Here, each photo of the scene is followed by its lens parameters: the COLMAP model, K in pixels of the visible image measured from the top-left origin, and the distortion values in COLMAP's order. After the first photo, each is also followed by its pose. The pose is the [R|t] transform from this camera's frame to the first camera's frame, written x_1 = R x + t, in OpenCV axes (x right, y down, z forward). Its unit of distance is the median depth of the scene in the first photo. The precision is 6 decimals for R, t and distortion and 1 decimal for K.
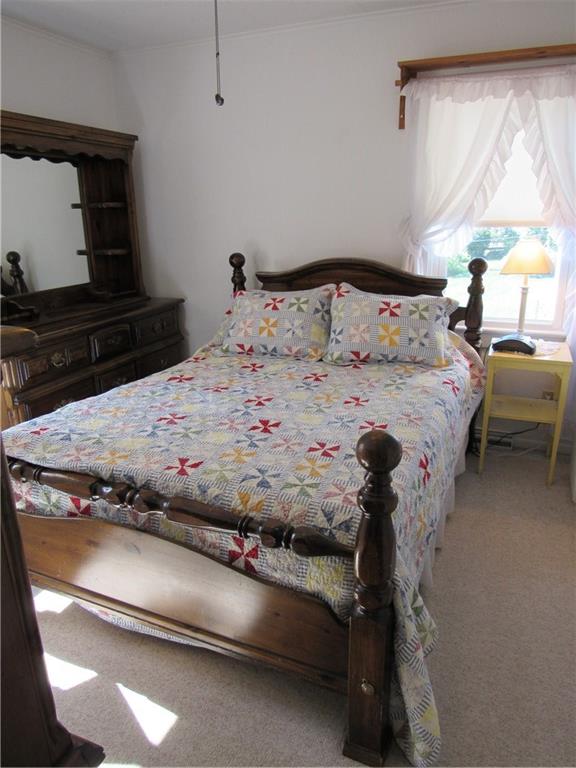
lens RADIAL K [[548.5, 0, 288.0], [0, 548.5, 384.0], [0, 0, 1]] dist [-0.048908, 0.033401]
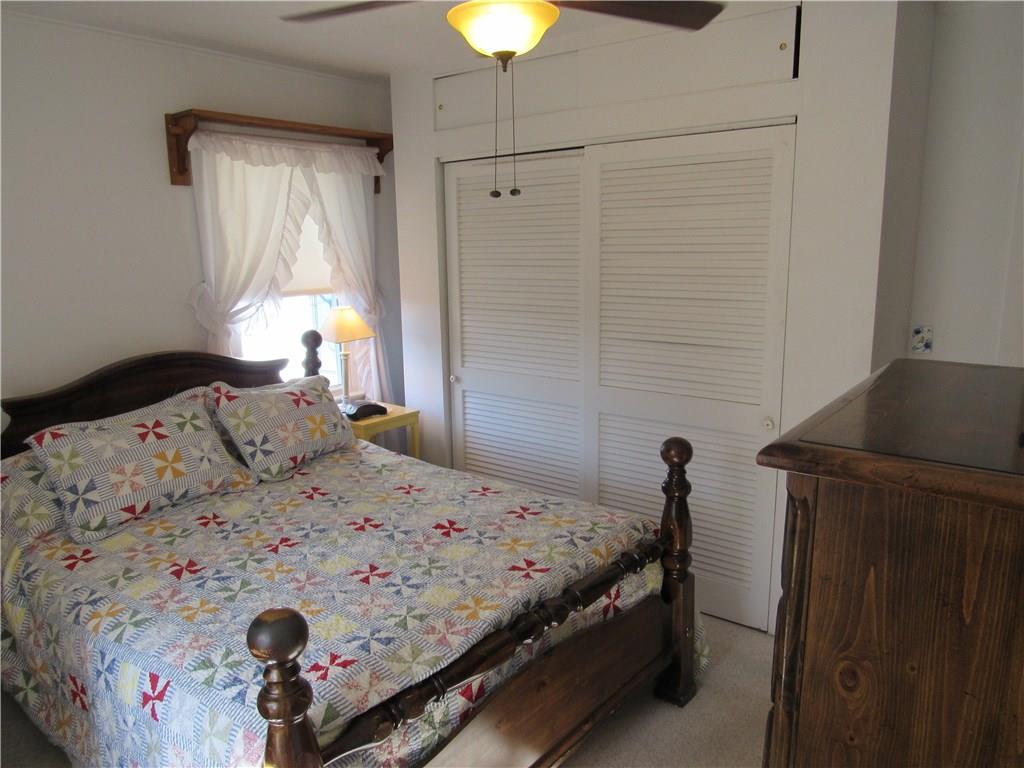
lens RADIAL K [[731.3, 0, 512.0], [0, 731.3, 384.0], [0, 0, 1]] dist [-0.048908, 0.033401]
pose [[0.277890, -0.174773, 0.944580, -0.904856], [0.307028, 0.947892, 0.085059, -0.177429], [-0.910226, 0.266376, 0.317070, 0.390946]]
